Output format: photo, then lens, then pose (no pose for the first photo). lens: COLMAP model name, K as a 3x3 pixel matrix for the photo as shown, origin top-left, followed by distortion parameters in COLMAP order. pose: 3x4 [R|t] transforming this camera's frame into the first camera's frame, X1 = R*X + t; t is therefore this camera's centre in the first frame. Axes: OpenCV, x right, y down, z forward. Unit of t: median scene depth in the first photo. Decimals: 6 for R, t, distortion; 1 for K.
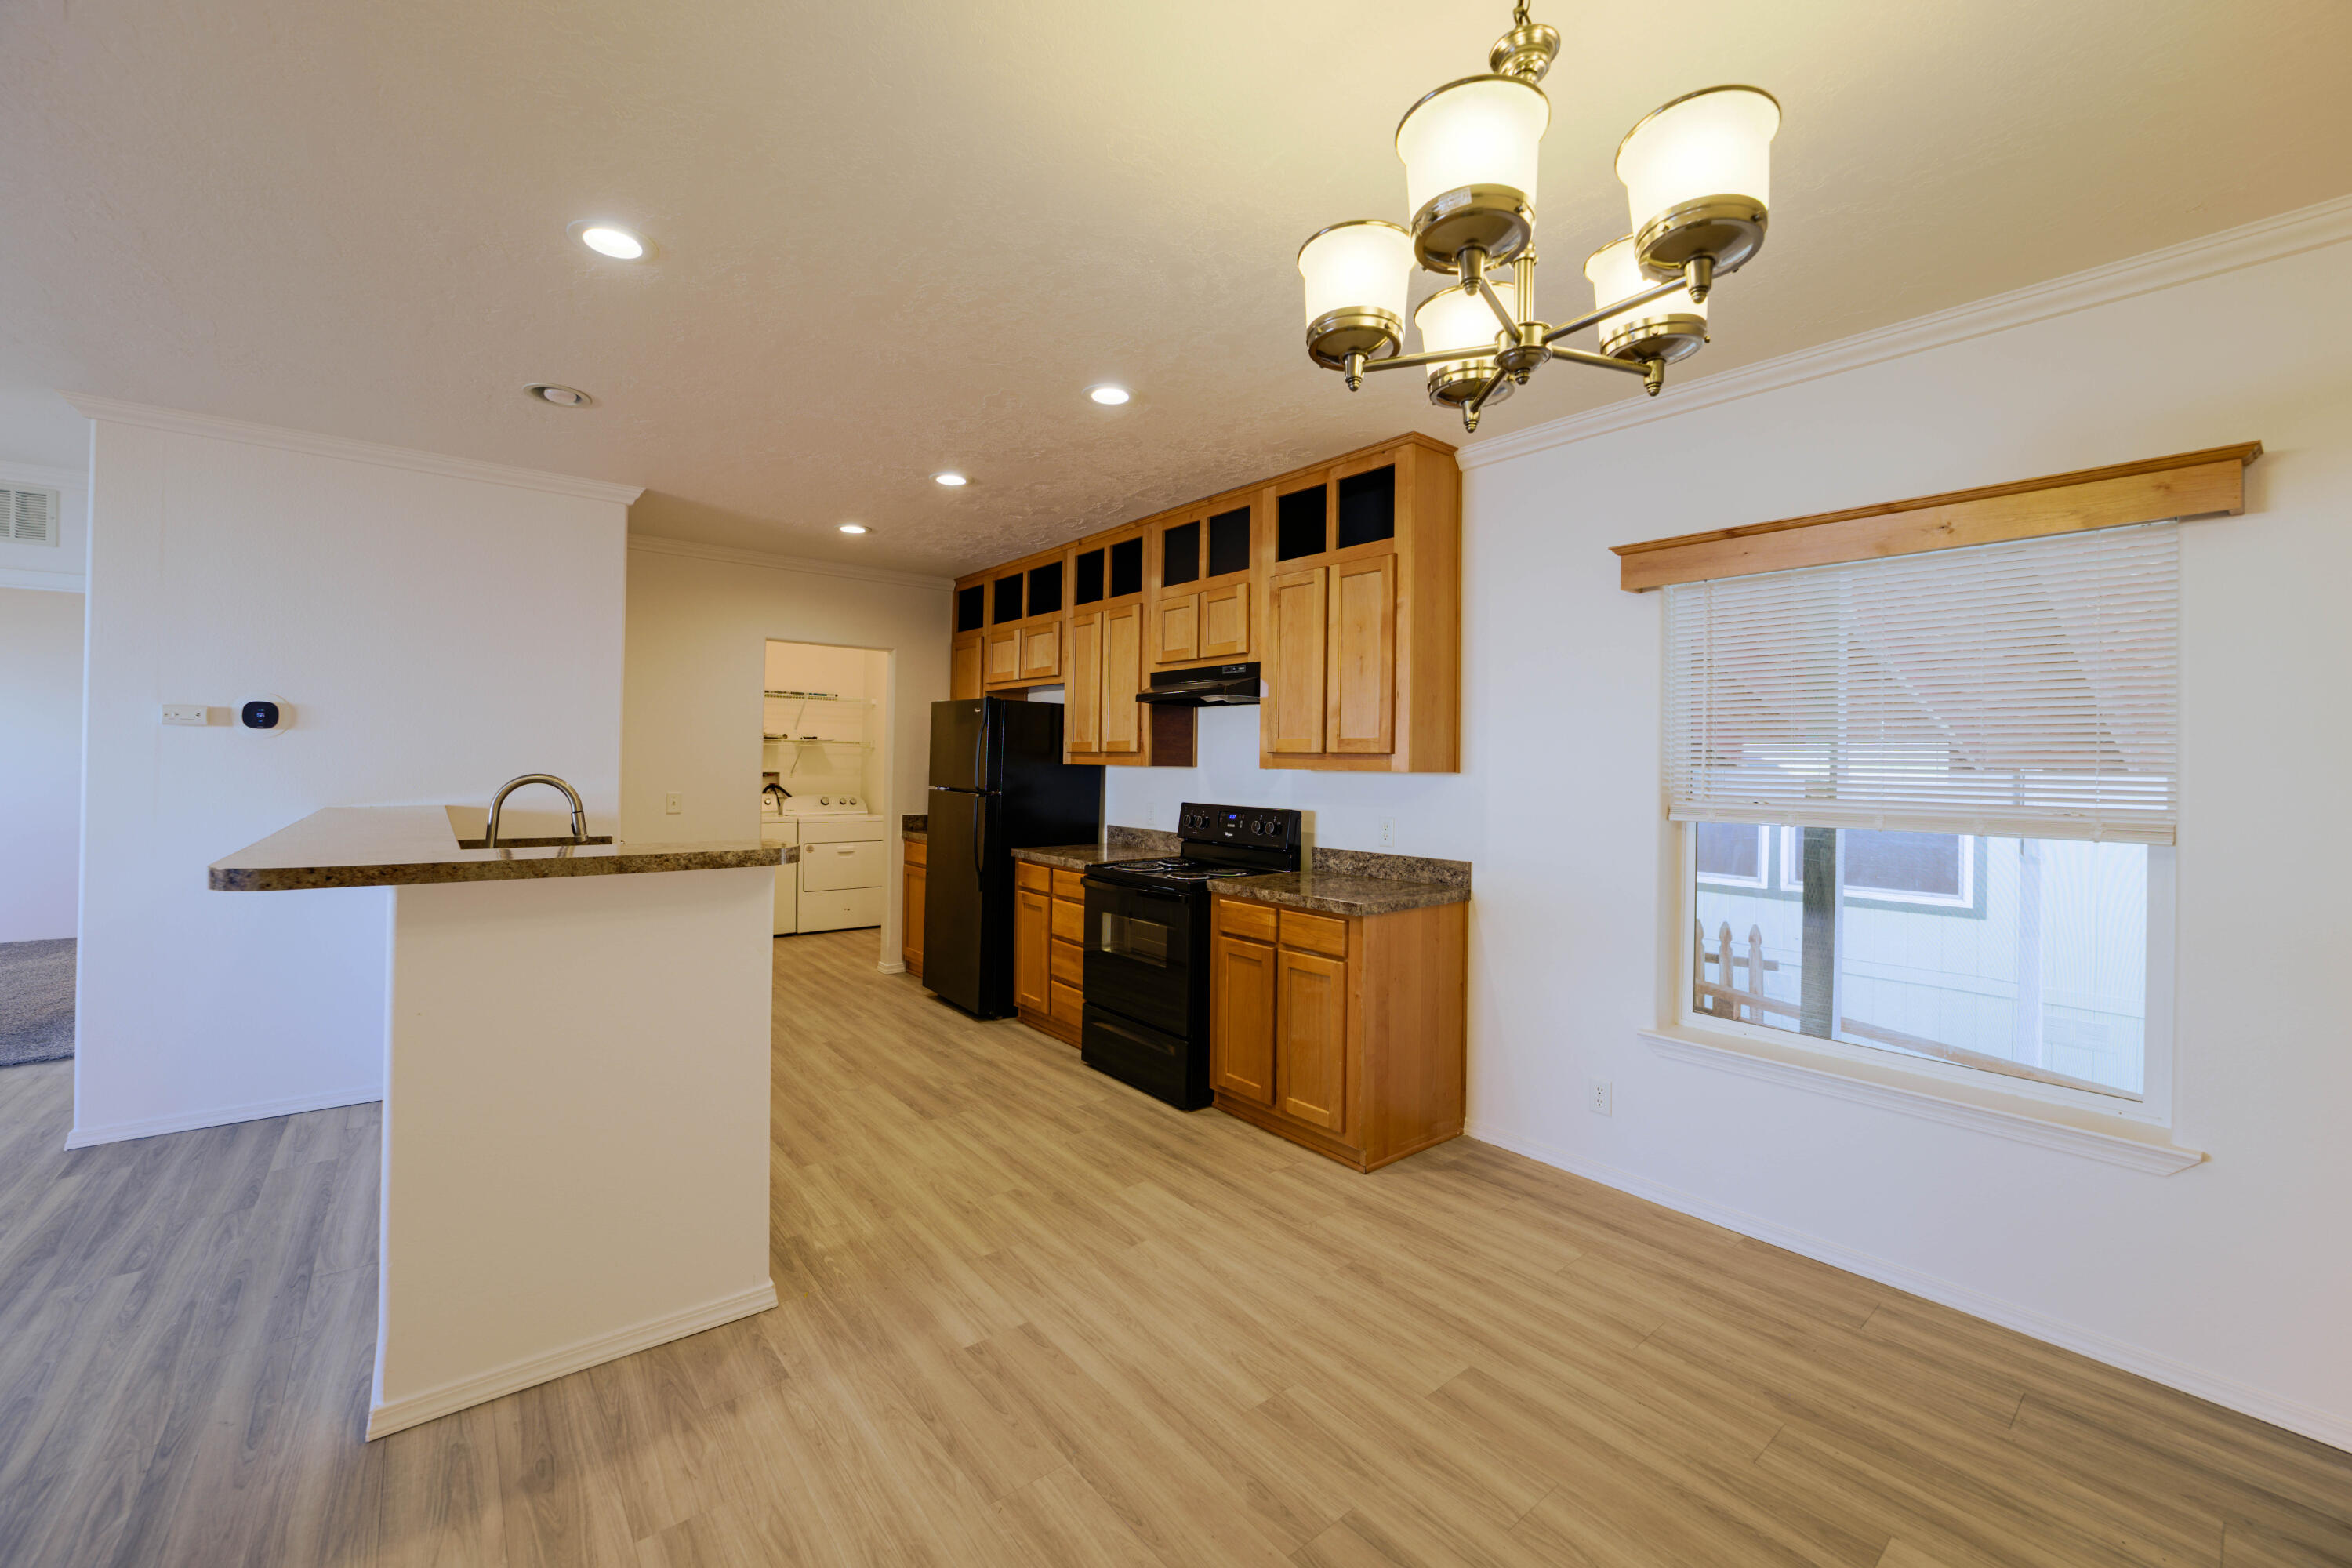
lens RADIAL K [[923.0, 0, 1169.2], [0, 923.0, 751.2], [0, 0, 1]] dist [-0.031757, 0.006304]
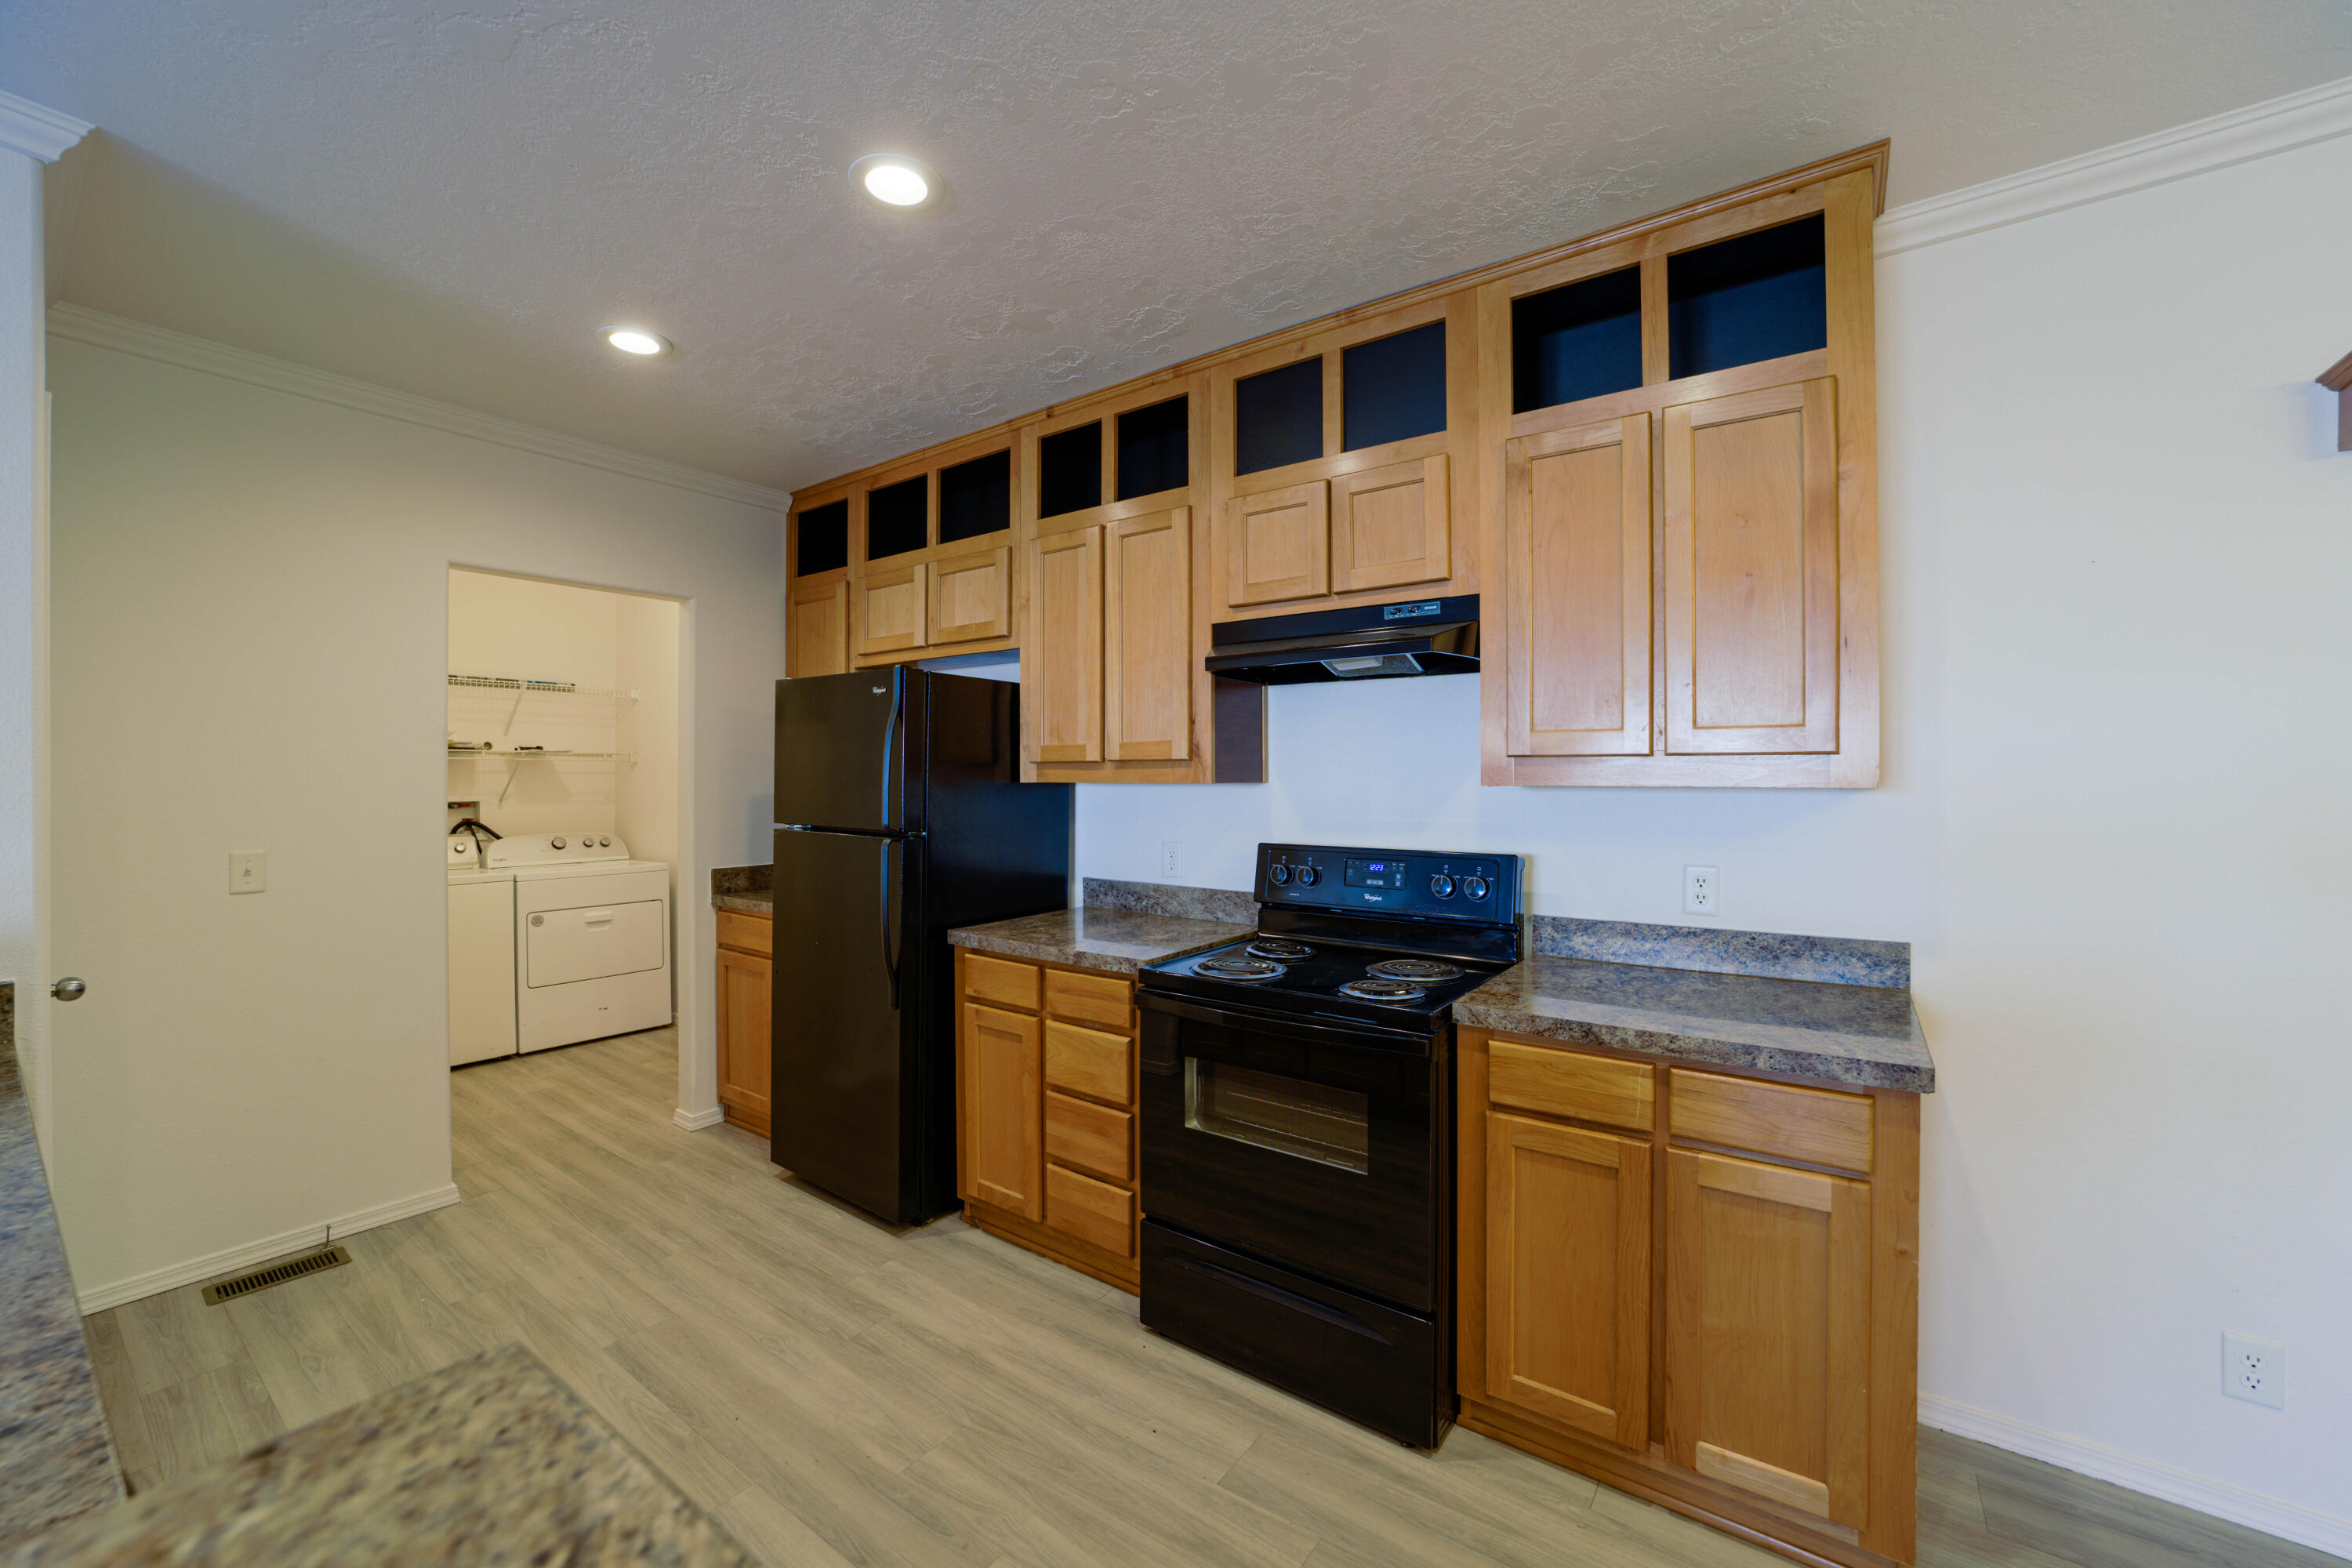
lens RADIAL K [[923.0, 0, 1168.4], [0, 923.0, 770.3], [0, 0, 1]] dist [-0.031757, 0.006304]
pose [[0.967821, -0.016863, 0.251075, -0.259741], [0.014461, 0.999830, 0.011408, 0.001326], [-0.251225, -0.007410, 0.967900, 0.585841]]
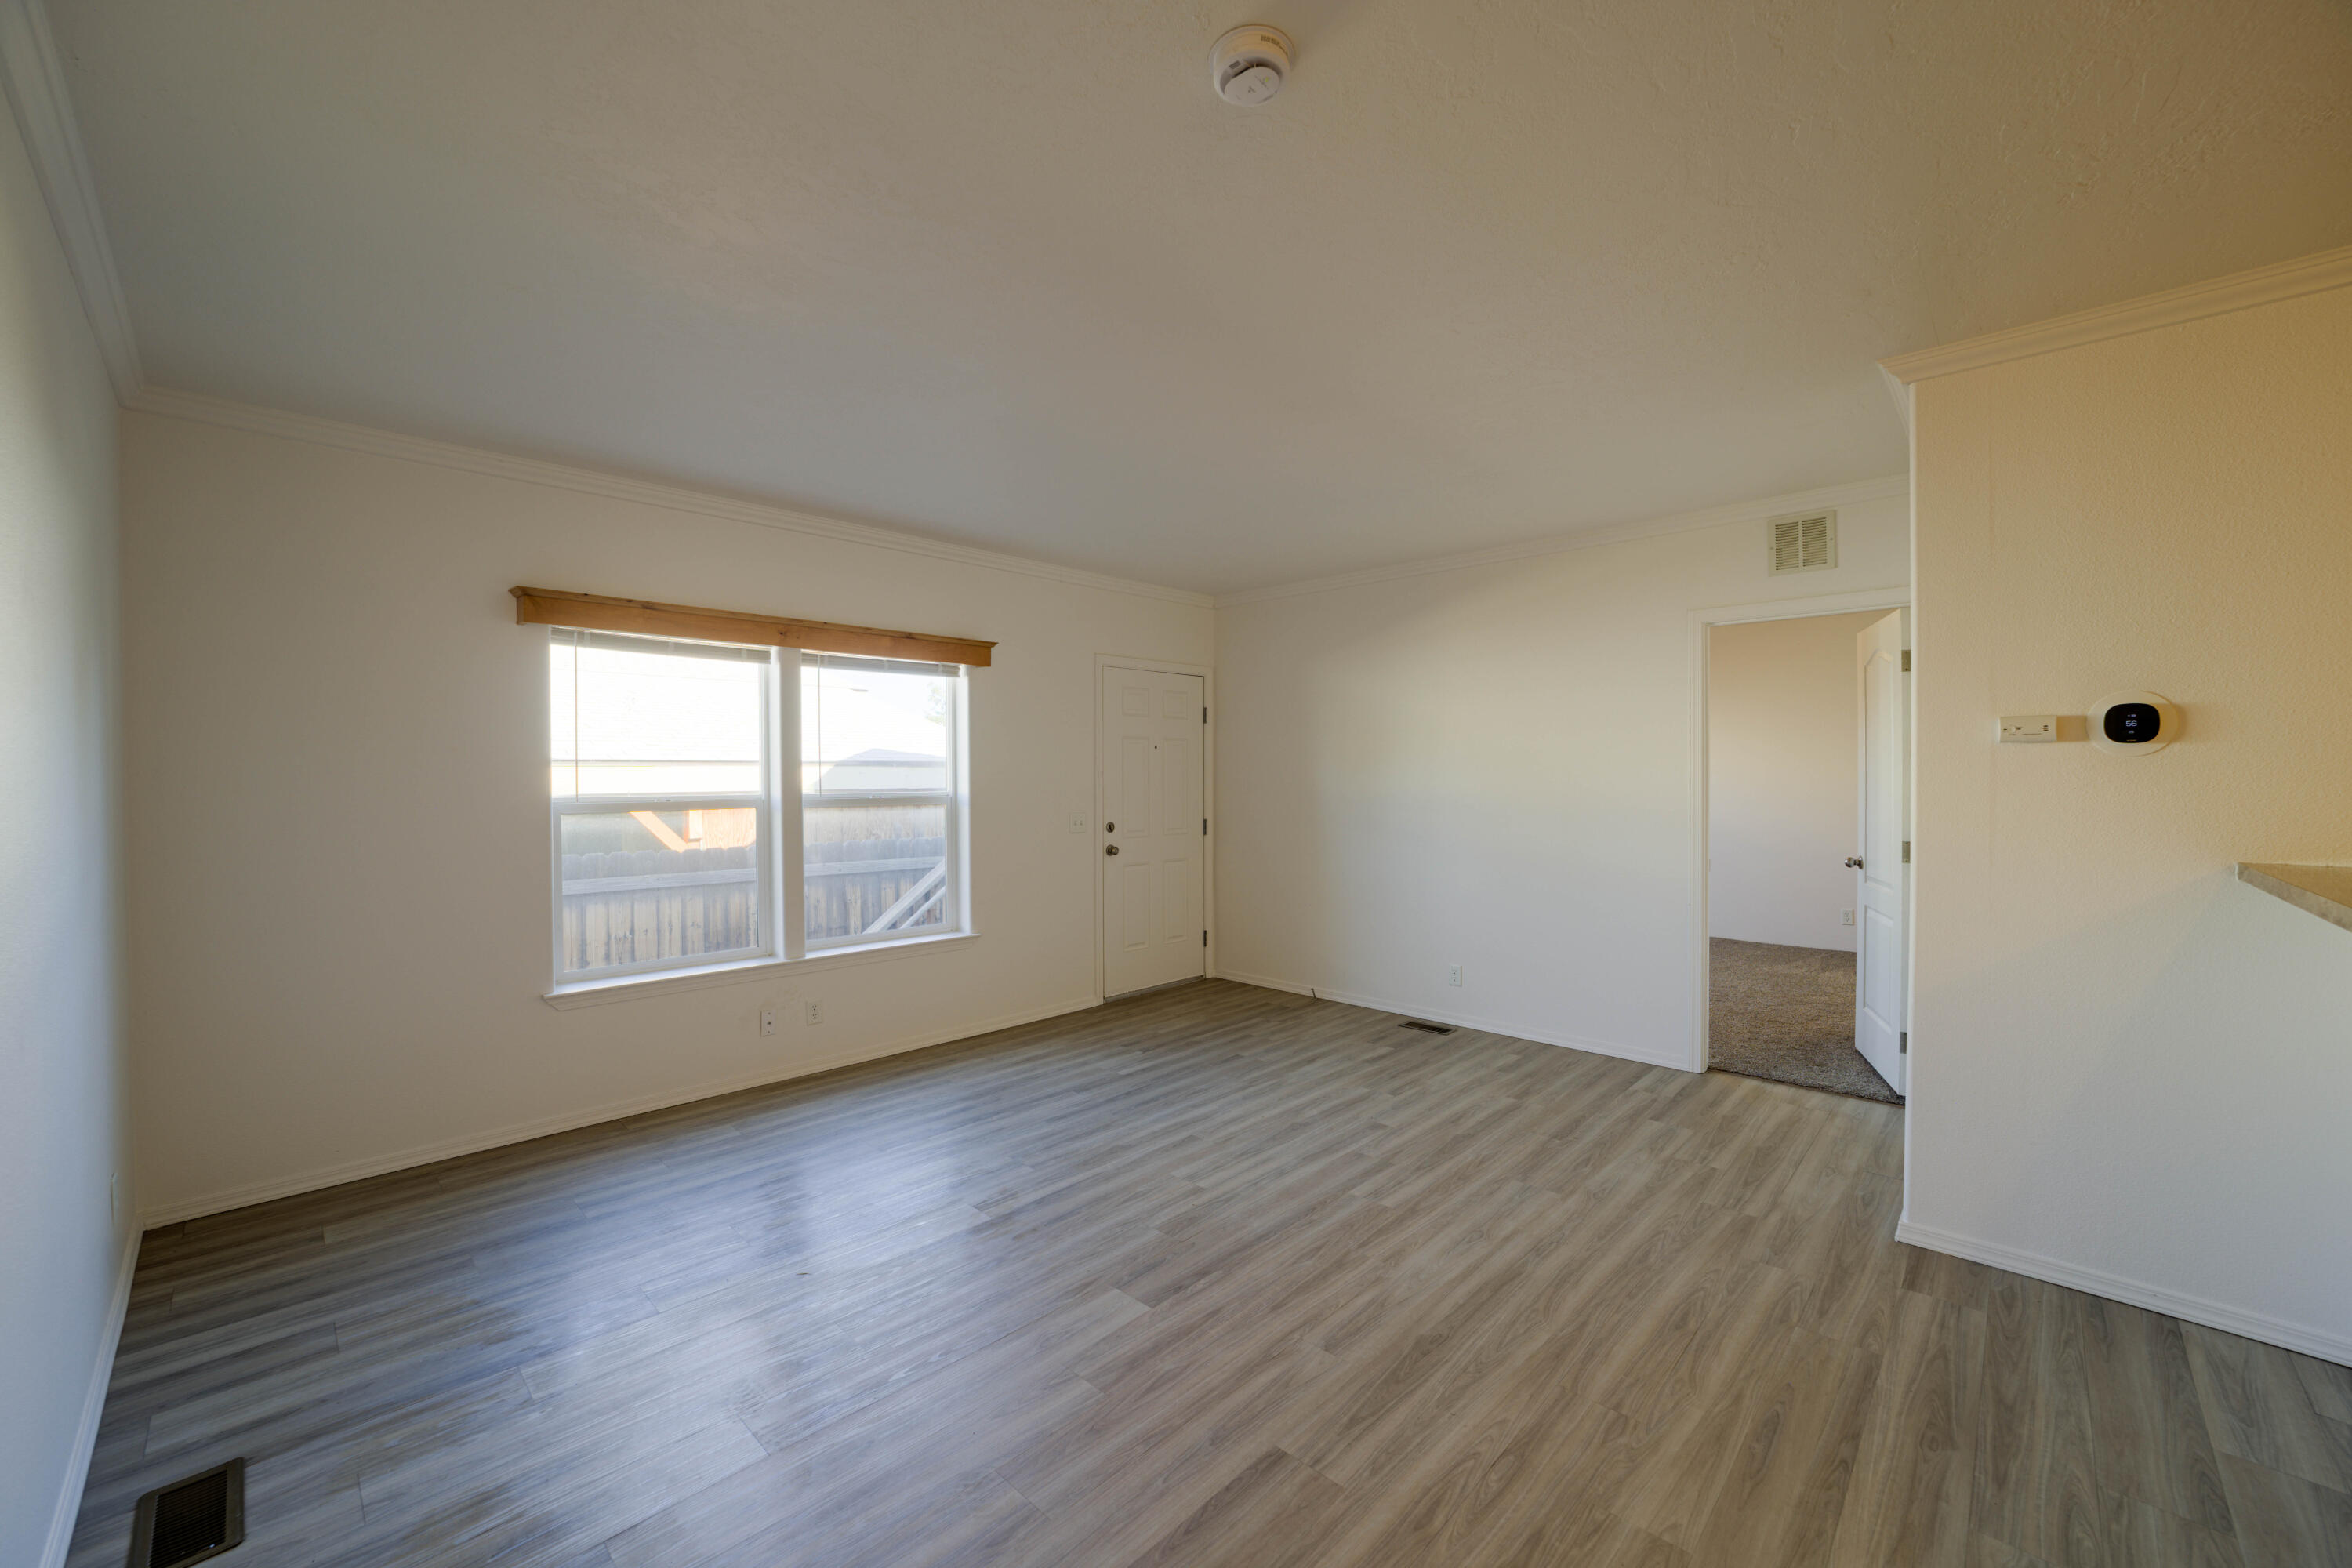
lens RADIAL K [[923.0, 0, 1168.3], [0, 923.0, 783.0], [0, 0, 1]] dist [-0.031757, 0.006304]
pose [[0.122936, -0.003460, -0.992409, -0.412078], [0.014913, 0.999887, -0.001639, -0.004411], [0.992303, -0.014598, 0.122974, 0.178449]]
